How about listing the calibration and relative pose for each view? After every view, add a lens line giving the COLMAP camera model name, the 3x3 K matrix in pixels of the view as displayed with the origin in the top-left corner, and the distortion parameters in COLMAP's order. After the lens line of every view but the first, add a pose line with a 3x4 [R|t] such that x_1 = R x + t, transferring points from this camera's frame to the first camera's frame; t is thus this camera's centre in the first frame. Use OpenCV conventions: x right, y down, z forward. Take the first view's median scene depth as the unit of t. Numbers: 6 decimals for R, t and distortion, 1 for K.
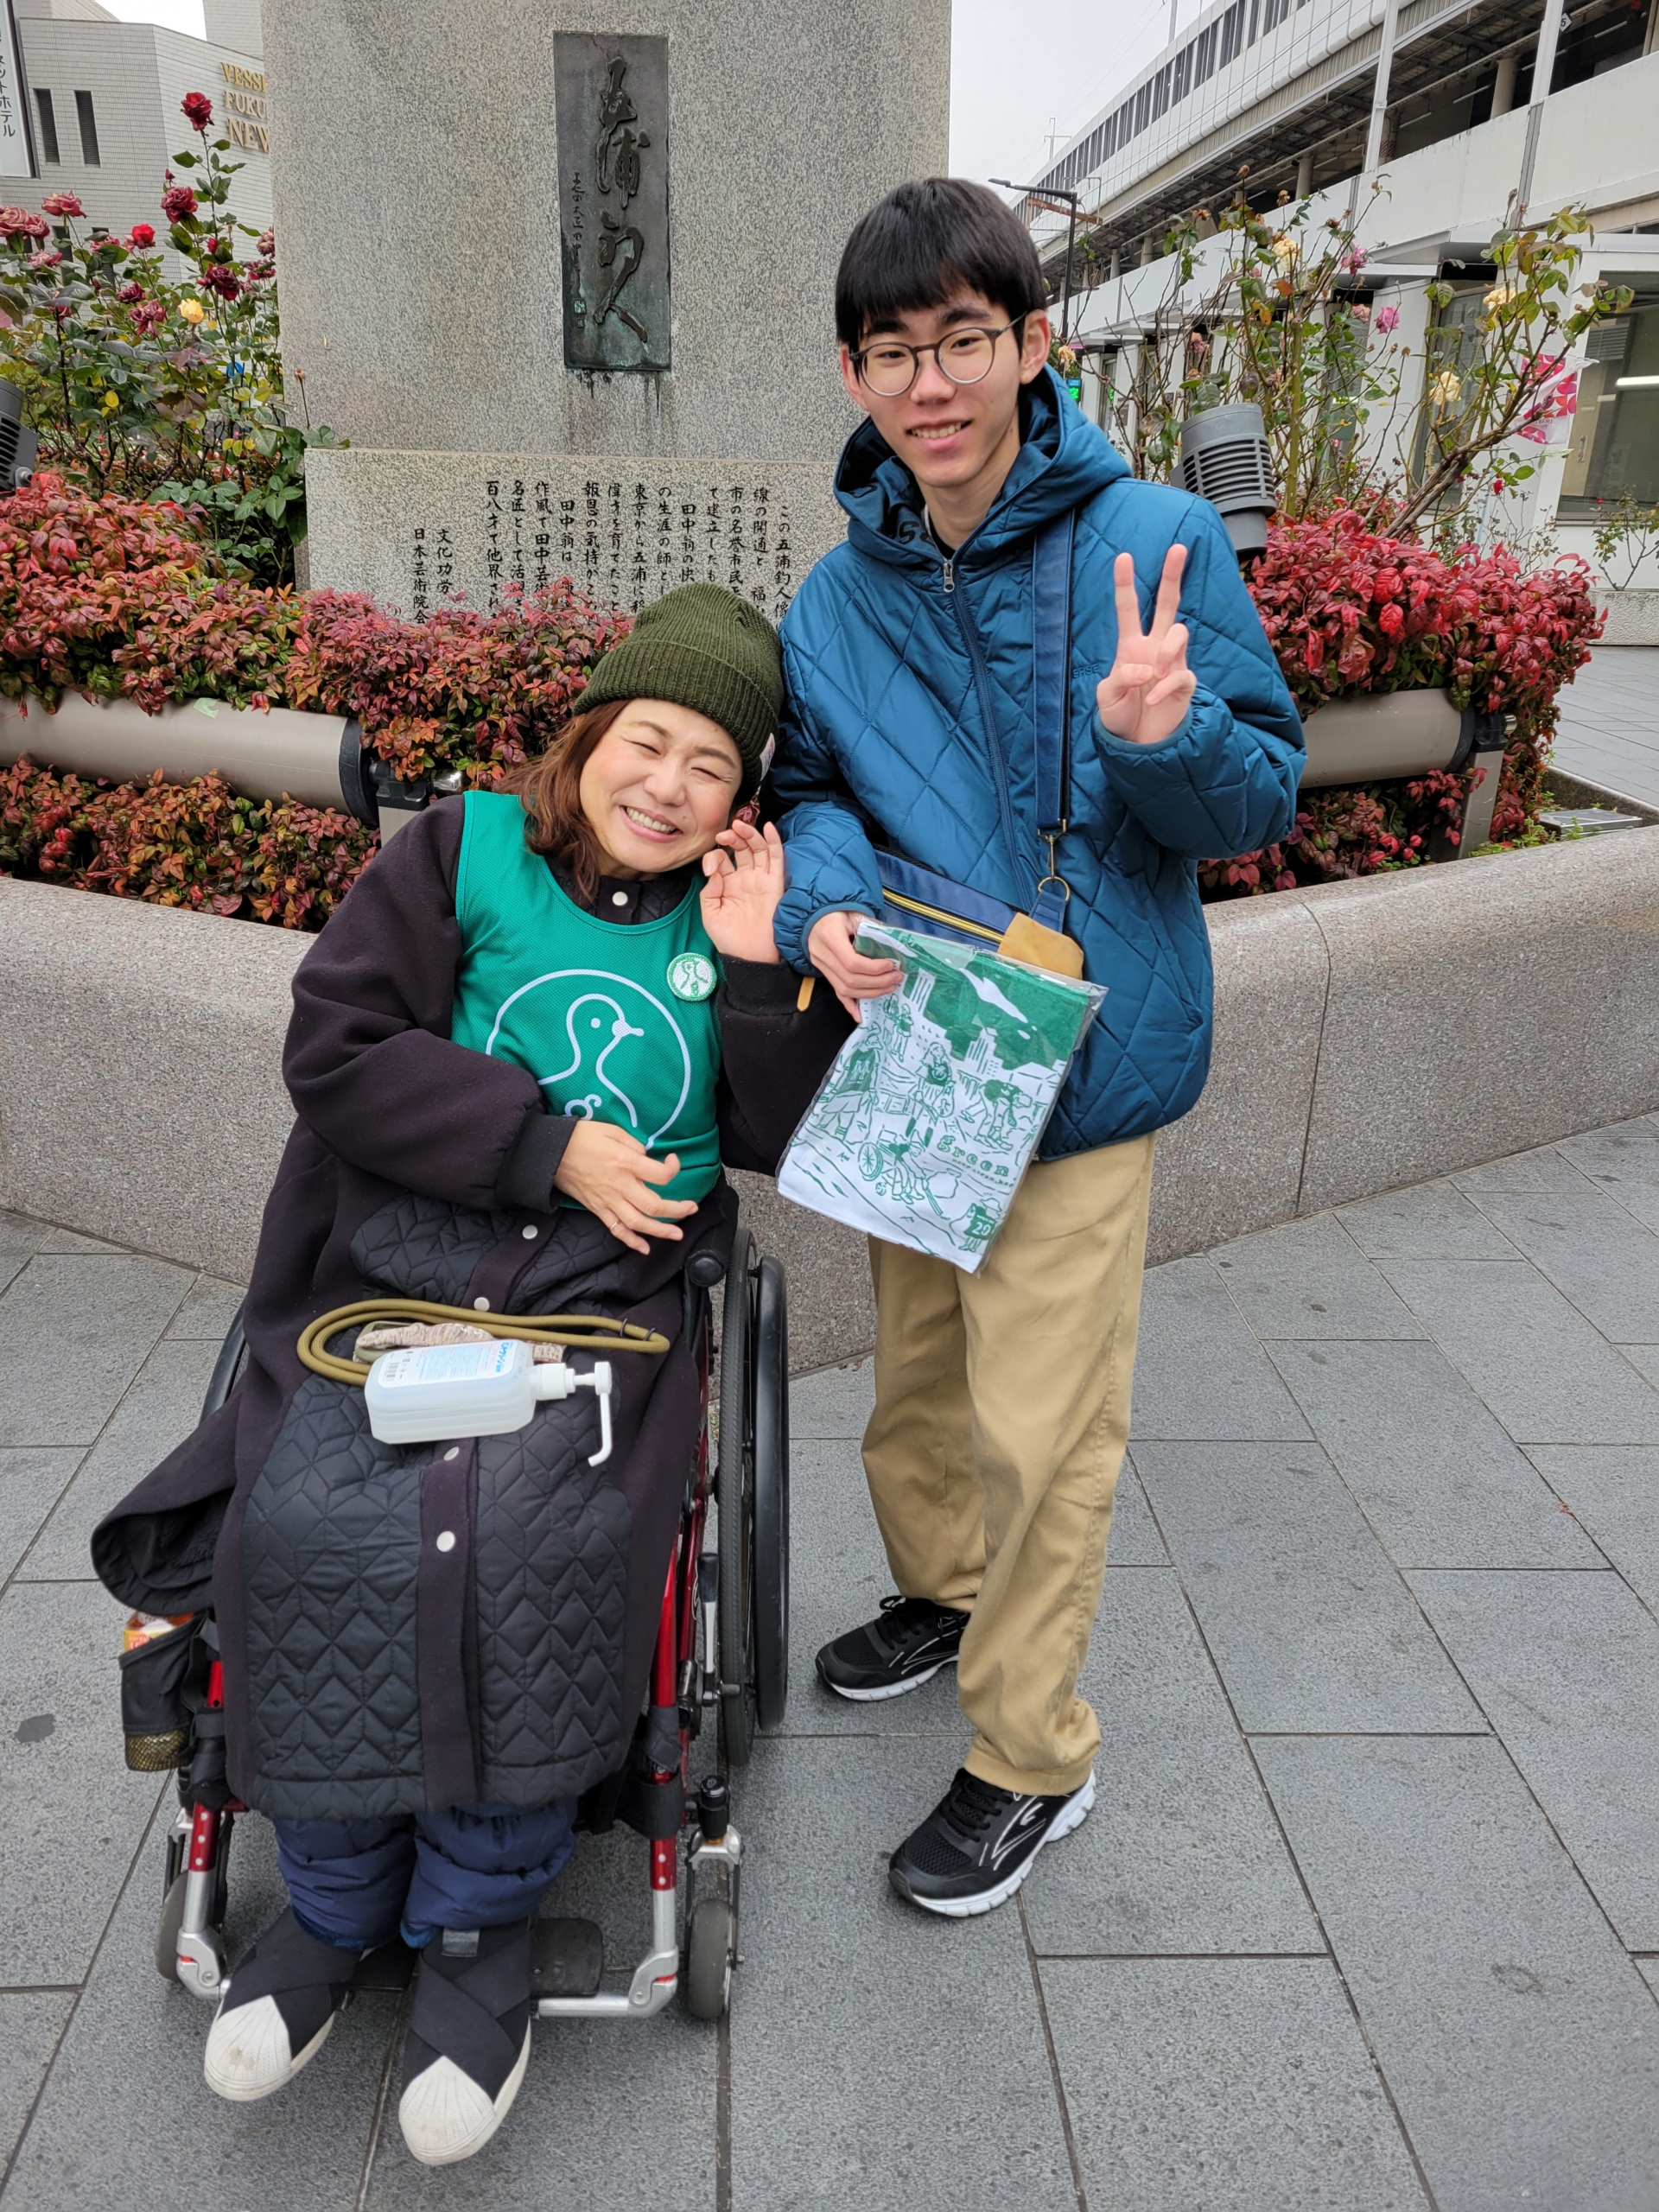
lens RADIAL K [[1715.2, 0, 797.4], [0, 1715.2, 1106.7], [0, 0, 1]] dist [0.088286, -0.060262]
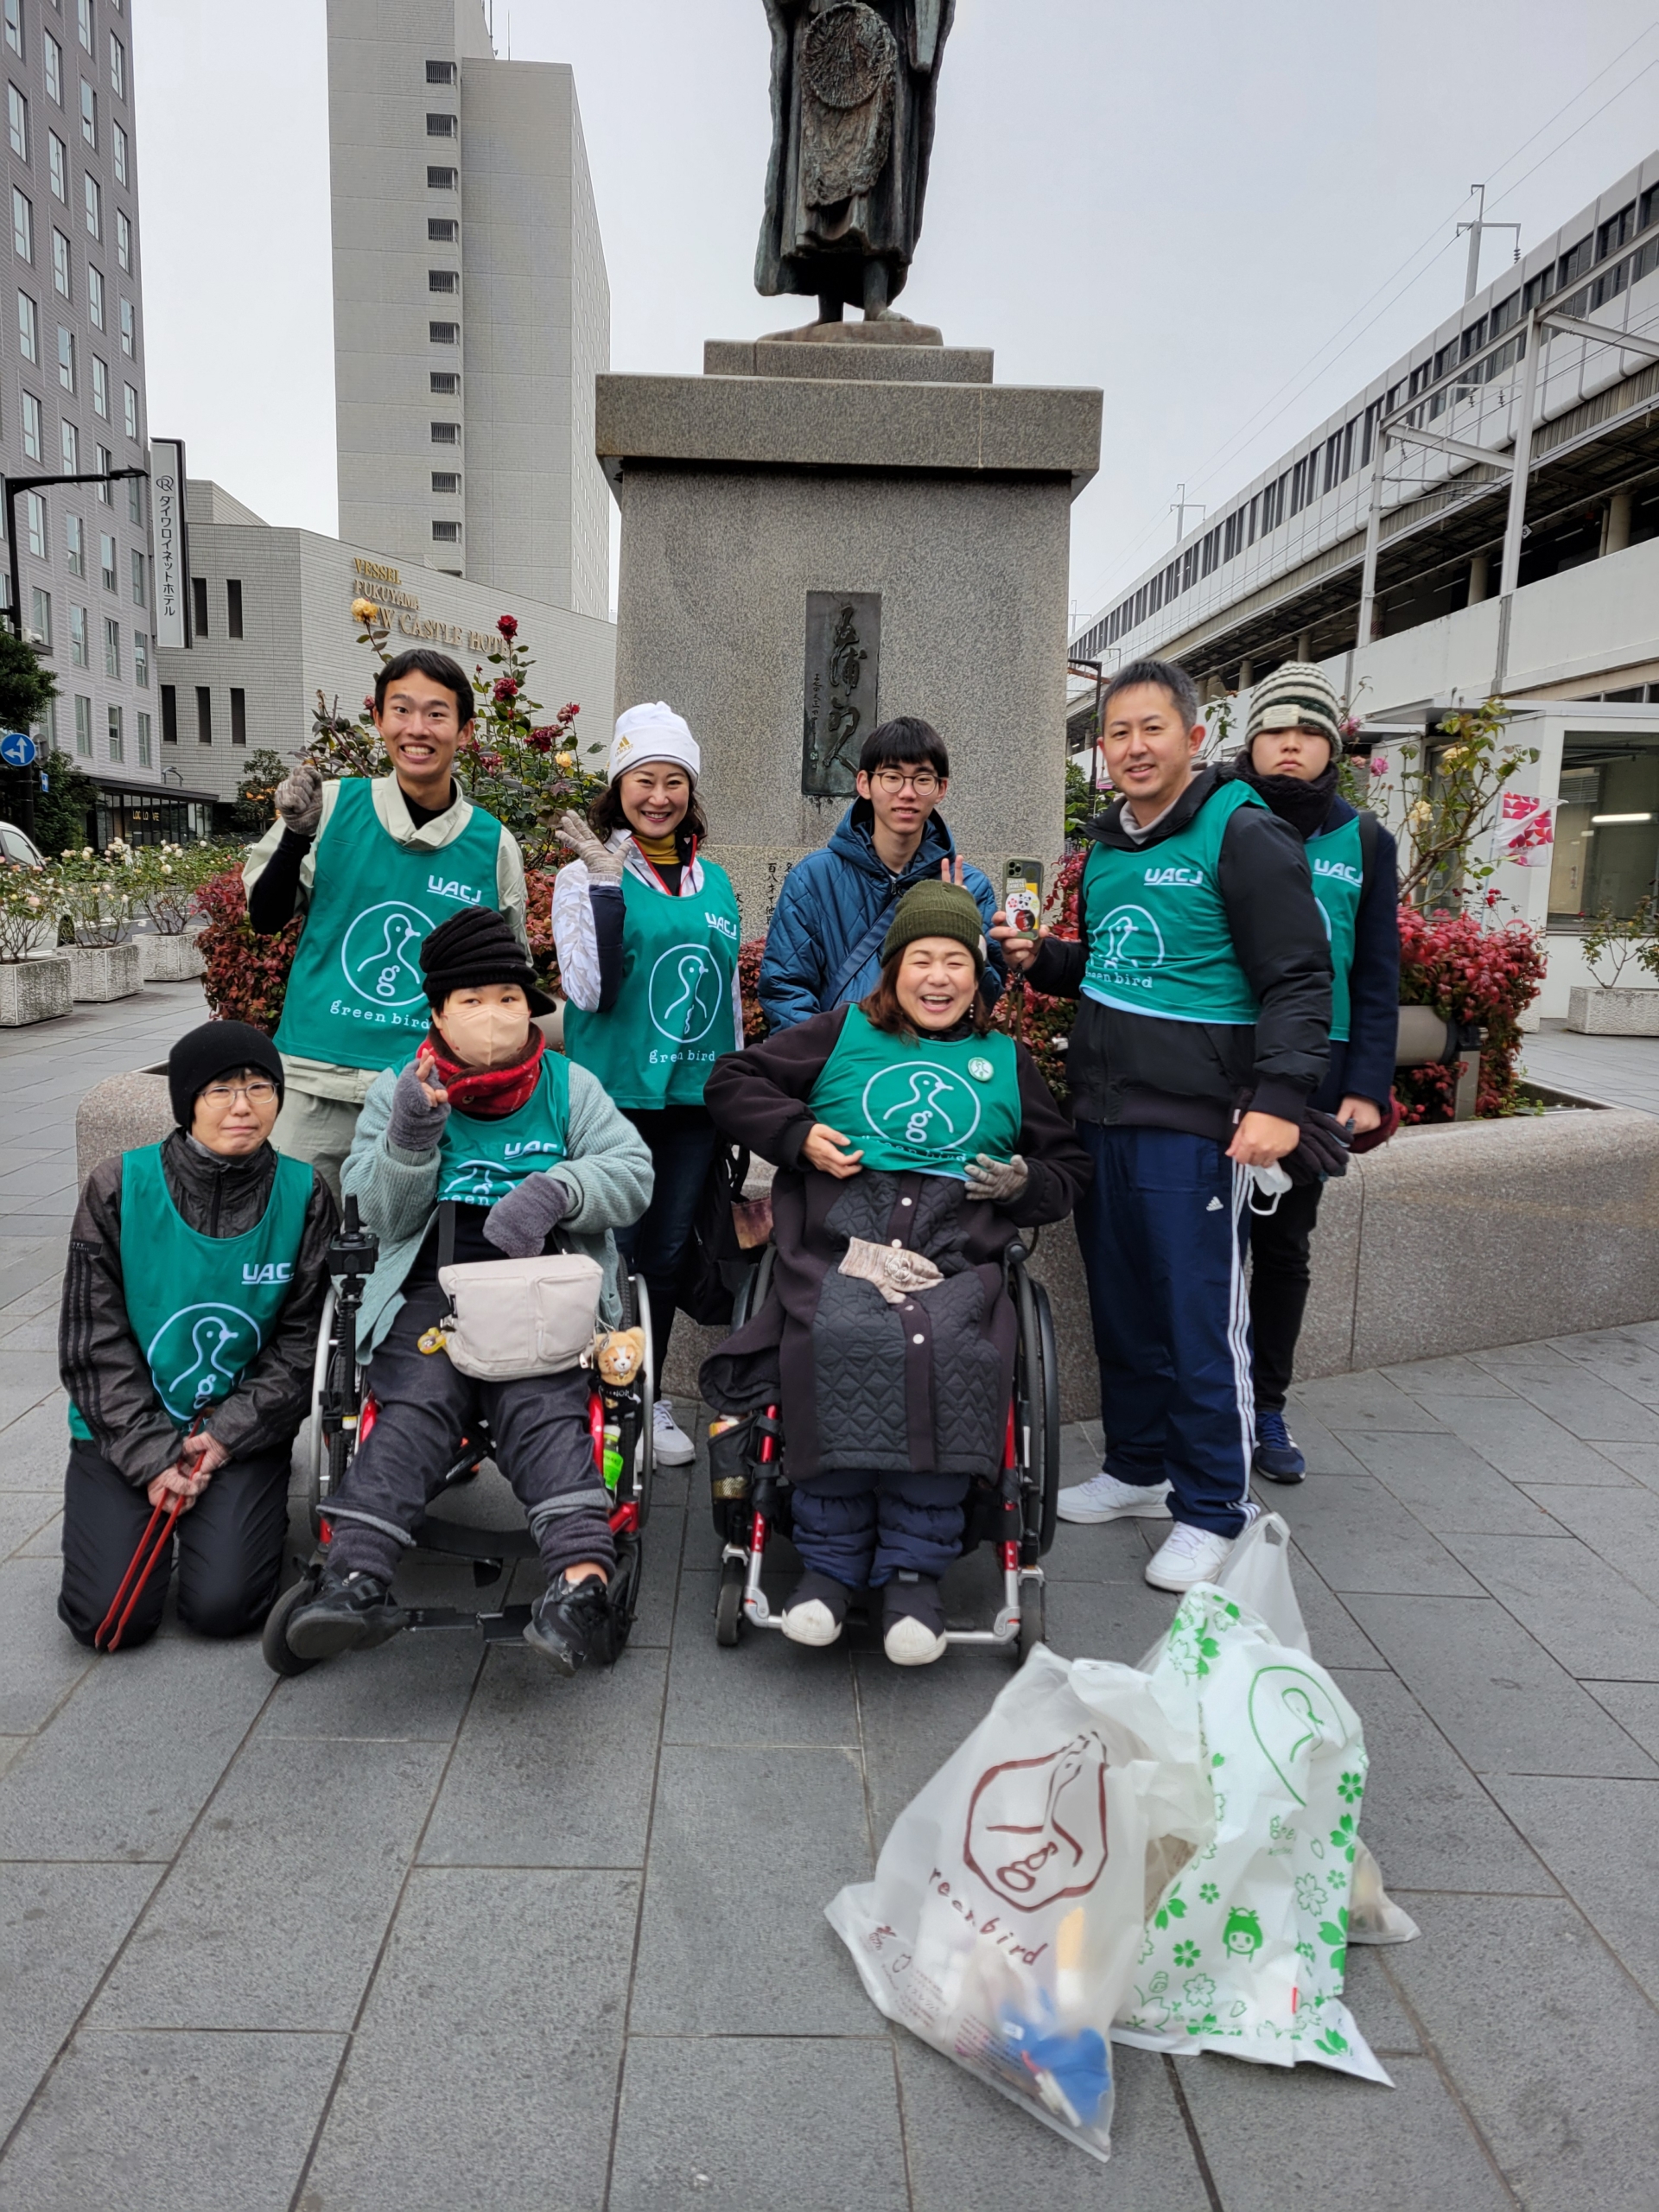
lens RADIAL K [[1715.2, 0, 797.4], [0, 1715.2, 1106.7], [0, 0, 1]] dist [0.088286, -0.060262]
pose [[0.999683, 0.010004, -0.023098, -0.102493], [-0.014951, 0.974215, -0.225124, 0.151035], [0.020250, 0.225398, 0.974056, -0.335630]]
